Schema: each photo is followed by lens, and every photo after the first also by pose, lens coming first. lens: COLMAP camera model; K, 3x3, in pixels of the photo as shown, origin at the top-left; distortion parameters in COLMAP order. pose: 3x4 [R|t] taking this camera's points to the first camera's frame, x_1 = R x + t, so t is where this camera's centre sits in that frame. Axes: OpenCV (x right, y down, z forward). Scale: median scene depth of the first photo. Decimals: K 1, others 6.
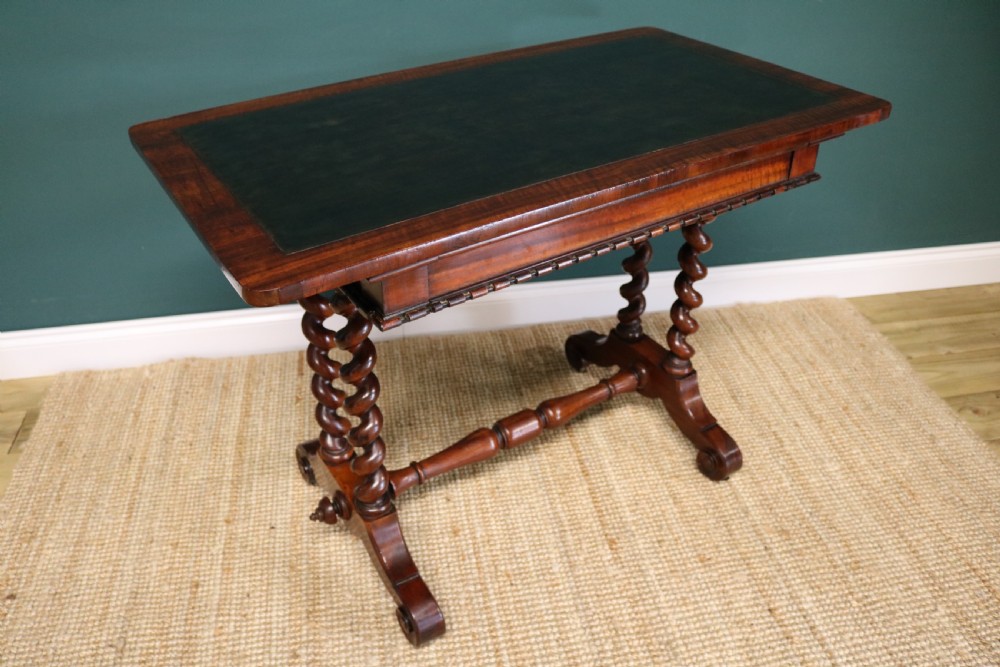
lens RADIAL K [[822.7, 0, 492.4], [0, 822.7, 329.7], [0, 0, 1]] dist [-0.144915, 0.101915]
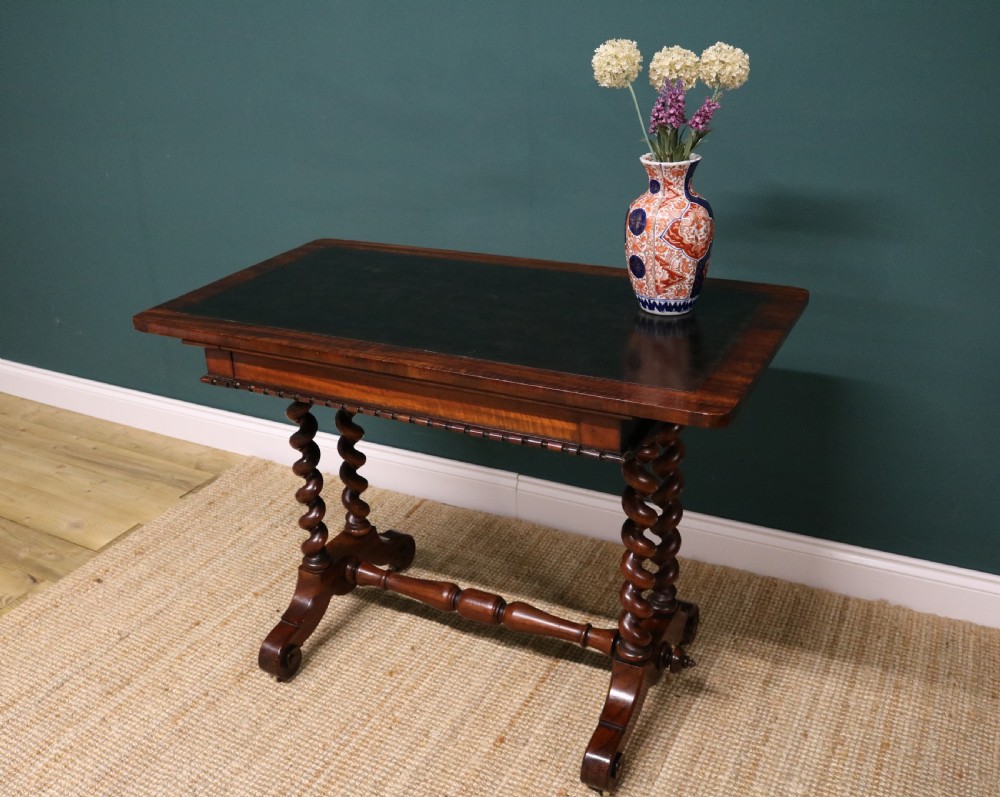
lens RADIAL K [[986.1, 0, 469.8], [0, 986.1, 404.0], [0, 0, 1]] dist [-0.102259, 0.000000]
pose [[0.788301, 0.224842, -0.572737, 0.693430], [-0.318237, 0.945657, -0.066772, -0.031676], [0.526599, 0.234902, 0.817015, -0.076467]]
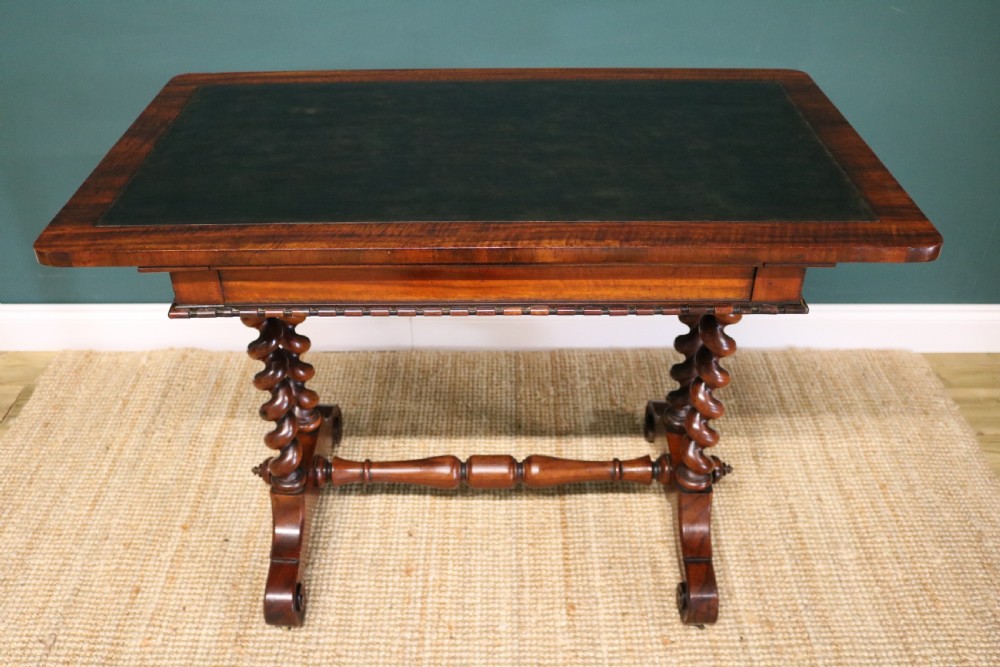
lens RADIAL K [[894.6, 0, 492.5], [0, 894.6, 336.5], [0, 0, 1]] dist [-0.141202, 0.112617]
pose [[0.984659, 0.101338, -0.142049, 0.168645], [-0.096971, 0.994586, 0.037356, -0.068746], [0.145066, -0.023008, 0.989154, 0.011696]]
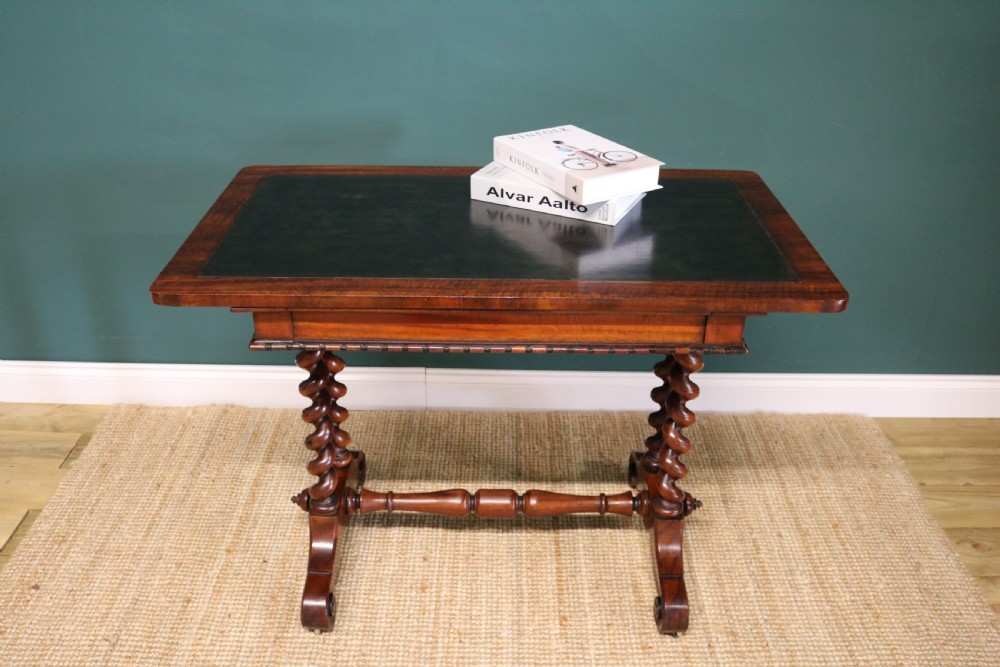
lens RADIAL K [[894.6, 0, 494.8], [0, 894.6, 333.3], [0, 0, 1]] dist [-0.141202, 0.112617]
pose [[0.984019, 0.099009, -0.148000, 0.190690], [-0.111723, 0.990498, -0.080196, -0.005711], [0.138653, 0.095449, 0.985731, -0.184482]]
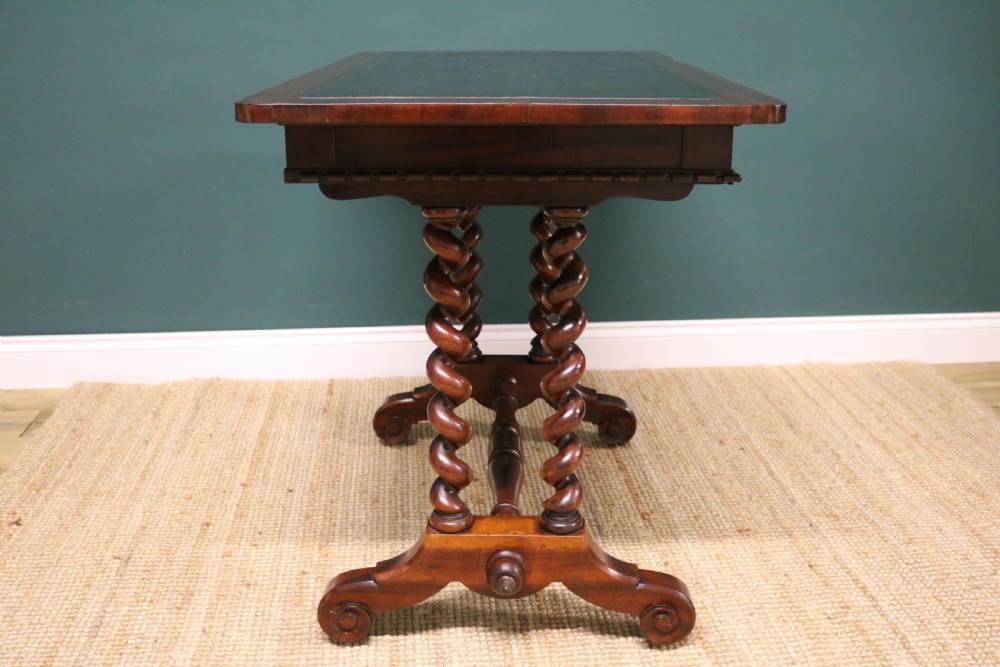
lens RADIAL K [[1059.2, 0, 501.3], [0, 1059.2, 331.2], [0, 0, 1]] dist [-0.086312, 0.000000]
pose [[0.997207, 0.031831, -0.067563, 0.056329], [-0.049481, 0.959181, -0.278429, 0.402283], [0.055942, 0.280995, 0.958077, -0.238566]]
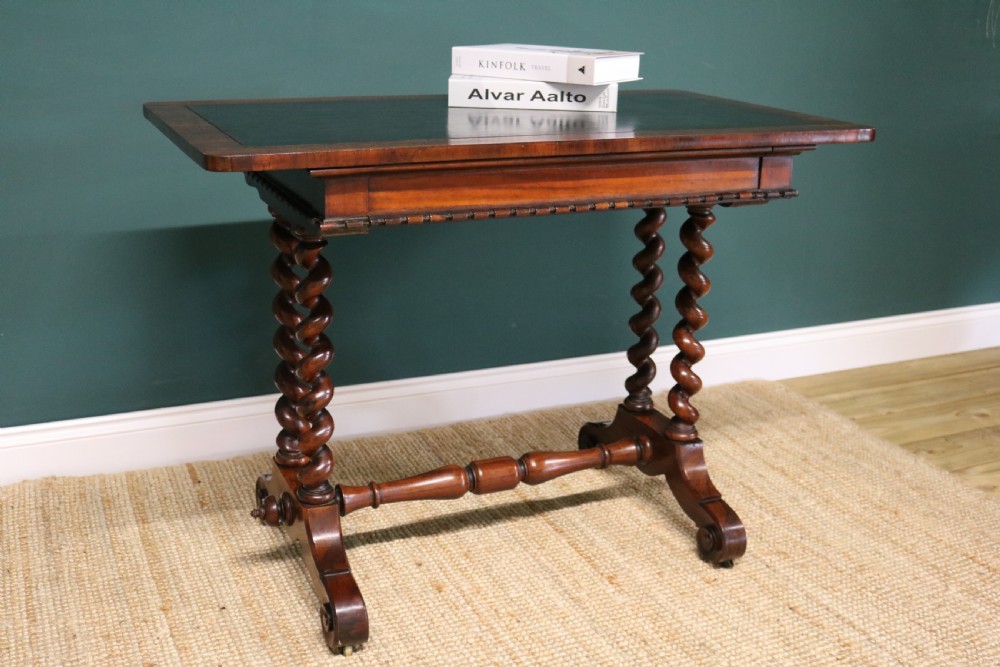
lens RADIAL K [[1139.3, 0, 495.7], [0, 1139.3, 327.9], [0, 0, 1]] dist [-0.080591, 0.000000]
pose [[0.967087, -0.047524, 0.249967, -0.280045], [0.117196, 0.955187, -0.271813, 0.320818], [-0.225848, 0.292162, 0.929319, -0.235277]]
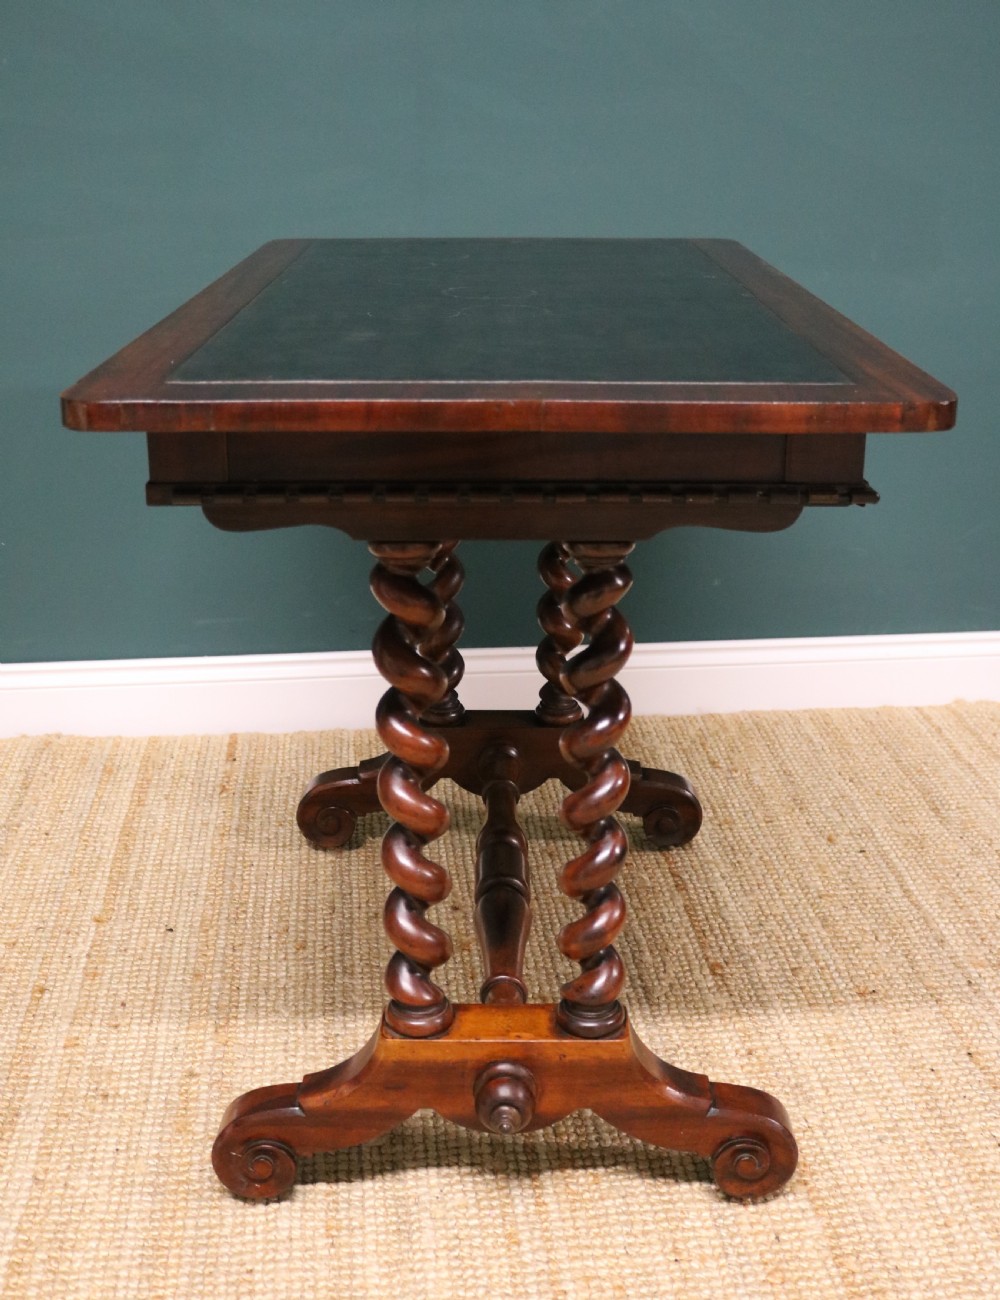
lens RADIAL K [[1561.6, 0, 530.5], [0, 1561.6, 648.1], [0, 0, 1]] dist [-0.090812, 0.000000]
pose [[0.998702, 0.030779, -0.040581, 0.046827], [-0.039588, 0.970395, -0.238255, 0.310043], [0.032046, 0.239552, 0.970354, -0.200245]]
